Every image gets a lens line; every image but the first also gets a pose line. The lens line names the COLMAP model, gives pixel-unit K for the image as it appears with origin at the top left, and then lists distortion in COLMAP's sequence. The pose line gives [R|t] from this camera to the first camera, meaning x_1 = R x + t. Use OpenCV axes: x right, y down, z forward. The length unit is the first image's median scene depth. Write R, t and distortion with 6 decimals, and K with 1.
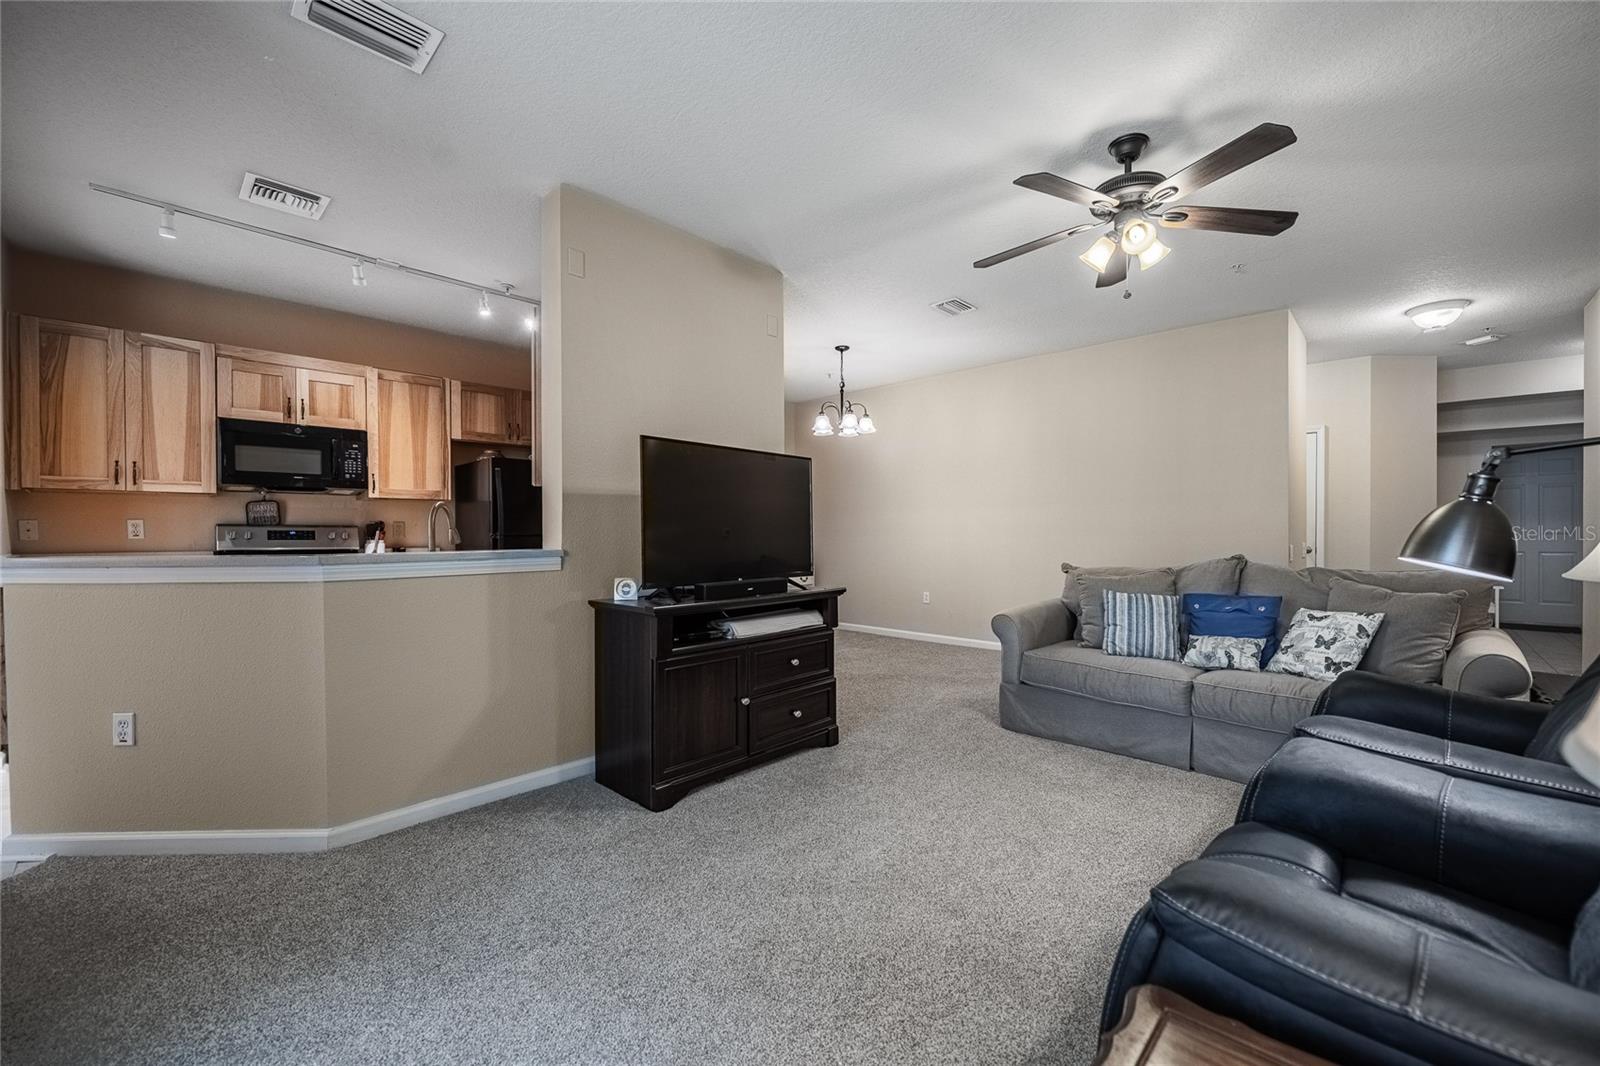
lens RADIAL K [[634.8, 0, 809.3], [0, 634.8, 539.4], [0, 0, 1]] dist [-0.013499, -0.000096]
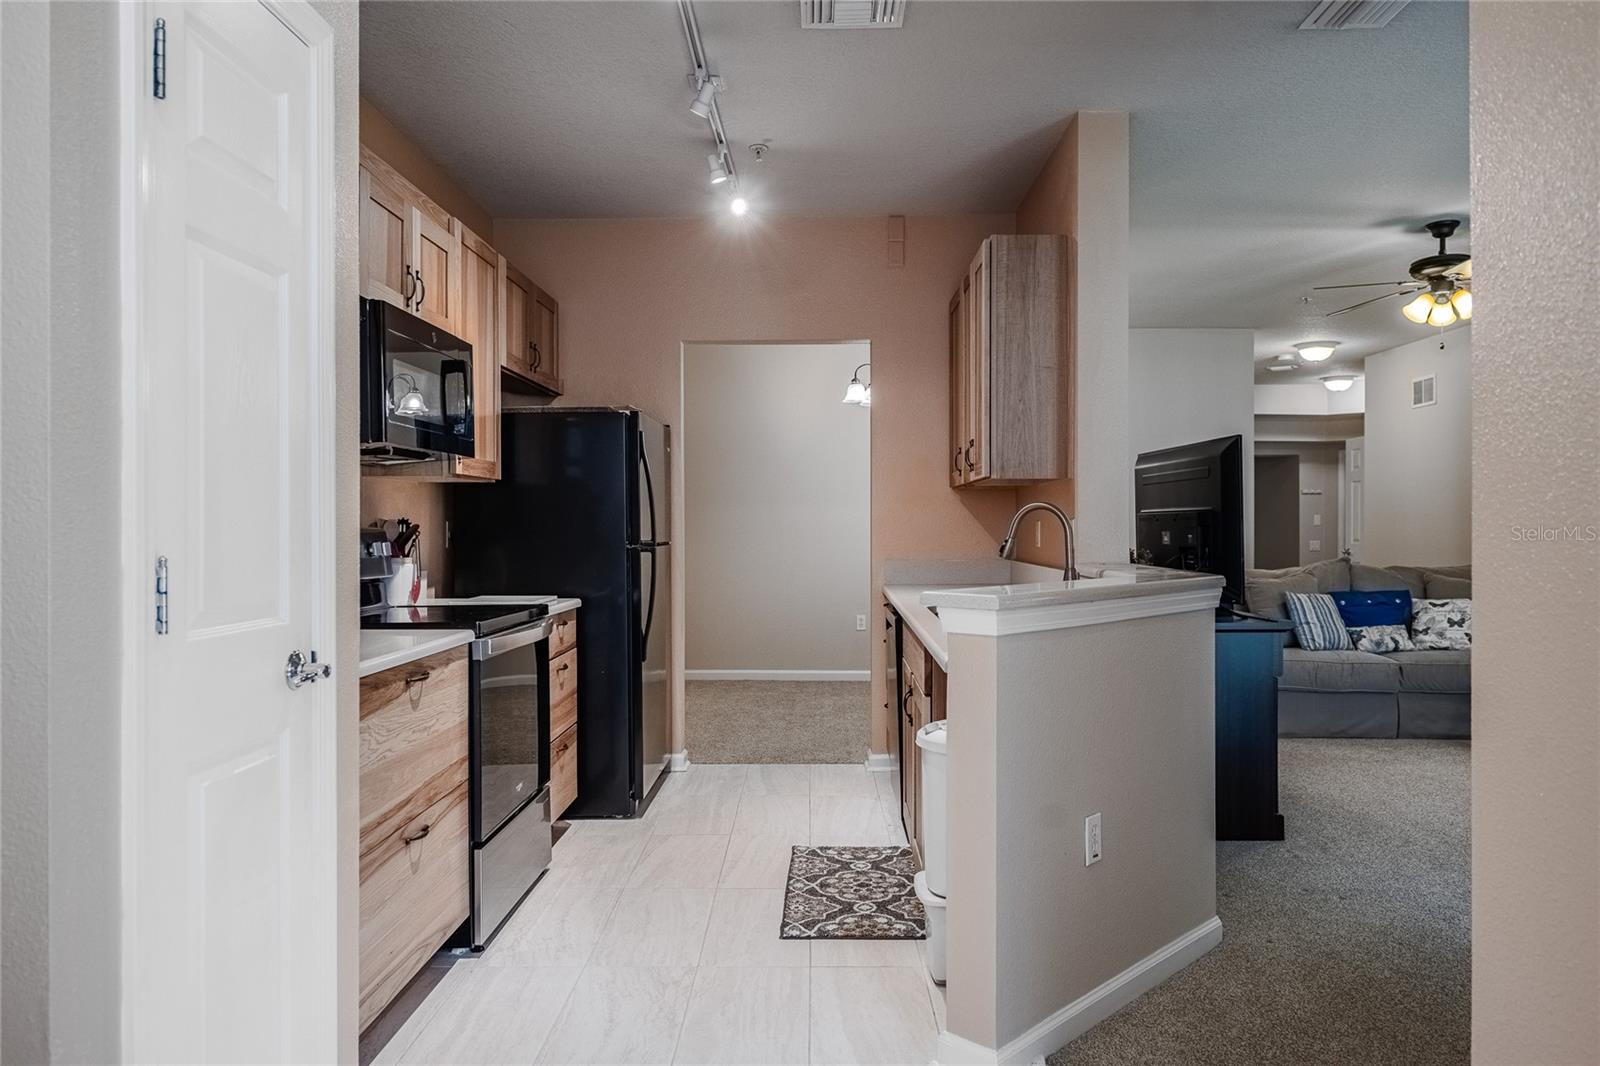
lens RADIAL K [[1058.4, 0, 800.0], [0, 1058.4, 533.0], [0, 0, 1]] dist [-0.006036, -0.002382]
pose [[0.744851, -0.001602, 0.667228, -1.239857], [0.005883, 0.999974, -0.004166, -0.015407], [-0.667204, 0.007029, 0.744842, 0.207923]]
